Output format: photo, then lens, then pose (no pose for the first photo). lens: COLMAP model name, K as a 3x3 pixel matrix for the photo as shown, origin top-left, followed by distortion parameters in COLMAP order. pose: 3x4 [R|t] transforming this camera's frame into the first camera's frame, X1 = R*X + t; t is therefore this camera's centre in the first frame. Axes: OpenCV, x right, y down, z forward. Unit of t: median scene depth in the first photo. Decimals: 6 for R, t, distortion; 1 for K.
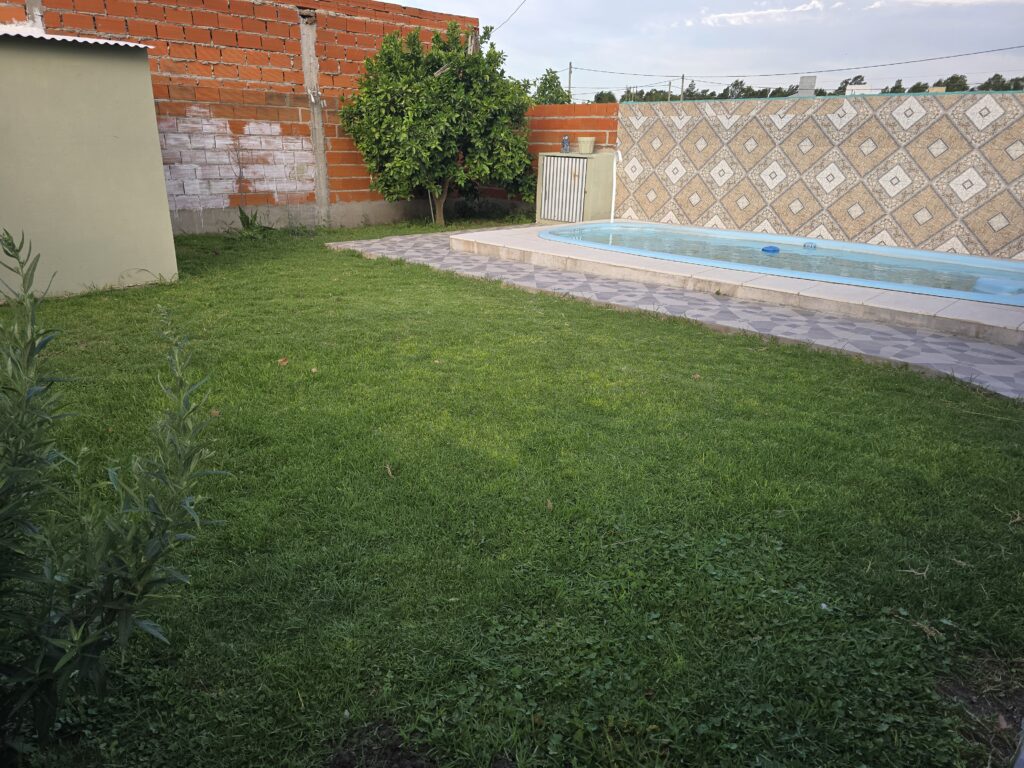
lens RADIAL K [[699.0, 0, 512.0], [0, 699.0, 384.0], [0, 0, 1]] dist [0.086523, -0.063912]
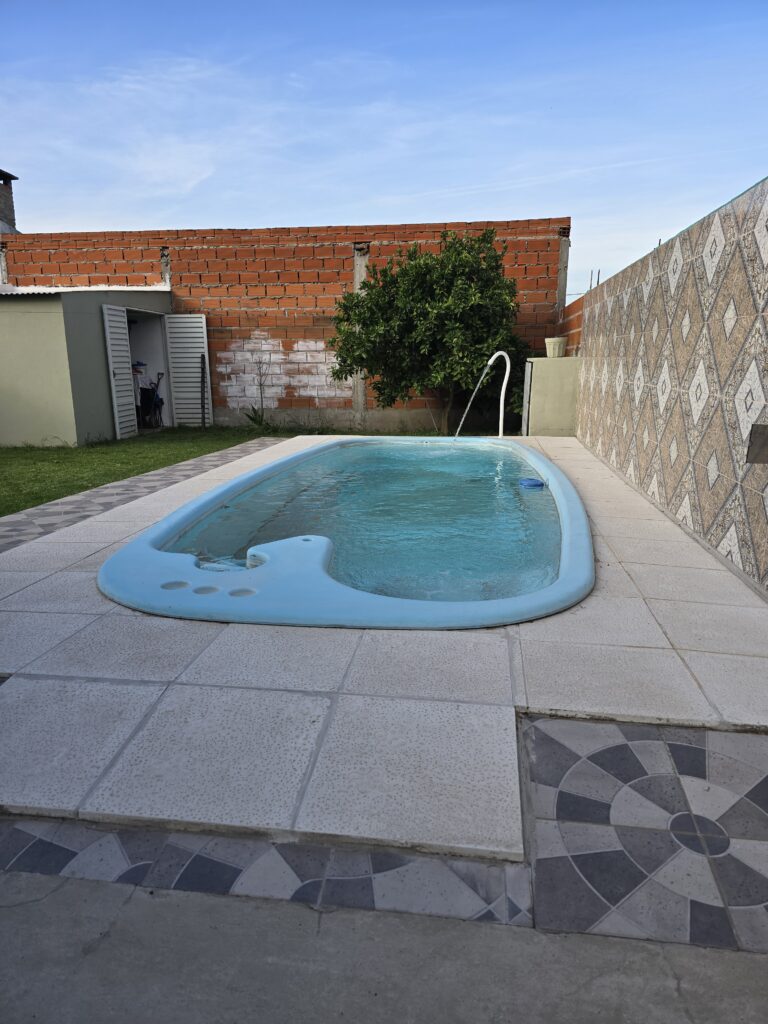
lens RADIAL K [[699.0, 0, 384.0], [0, 699.0, 512.0], [0, 0, 1]] dist [0.086523, -0.063912]
pose [[0.583494, 0.147445, -0.798620, 0.714077], [-0.252574, 0.967560, -0.005902, -0.113632], [0.771843, 0.205154, 0.601806, 0.445991]]
